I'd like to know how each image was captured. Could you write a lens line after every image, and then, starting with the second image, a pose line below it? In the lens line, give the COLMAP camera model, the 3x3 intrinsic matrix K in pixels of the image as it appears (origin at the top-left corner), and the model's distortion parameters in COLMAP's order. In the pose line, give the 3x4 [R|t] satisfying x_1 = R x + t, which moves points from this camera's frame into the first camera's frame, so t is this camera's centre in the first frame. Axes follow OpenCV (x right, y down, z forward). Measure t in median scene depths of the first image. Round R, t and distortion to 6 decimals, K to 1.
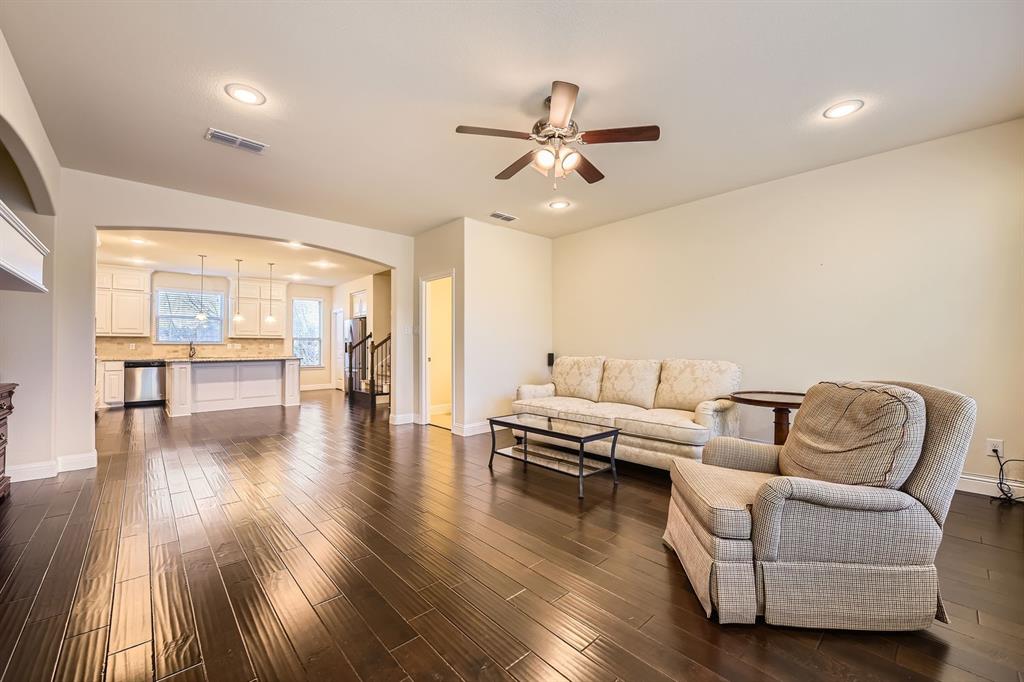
lens RADIAL K [[410.3, 0, 512.0], [0, 410.3, 341.0], [0, 0, 1]] dist [-0.001611, -0.000118]
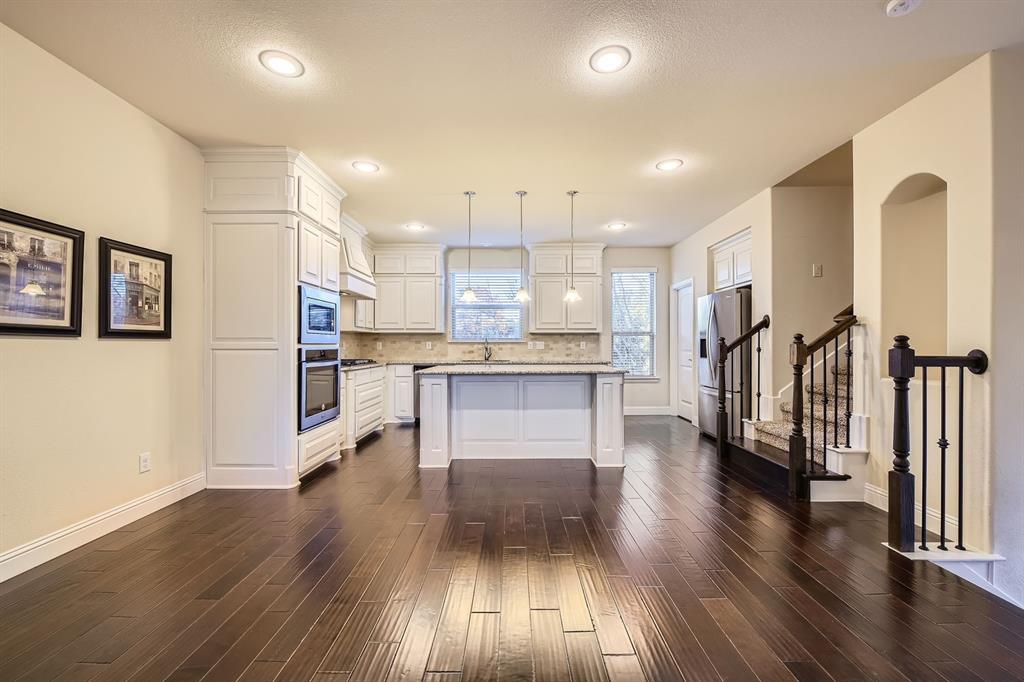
lens RADIAL K [[410.3, 0, 512.0], [0, 410.3, 341.0], [0, 0, 1]] dist [-0.001611, -0.000118]
pose [[0.738421, -0.003502, -0.674331, -0.252996], [0.009108, 0.999947, 0.004781, 0.002144], [0.674279, -0.009672, 0.738414, 0.488777]]
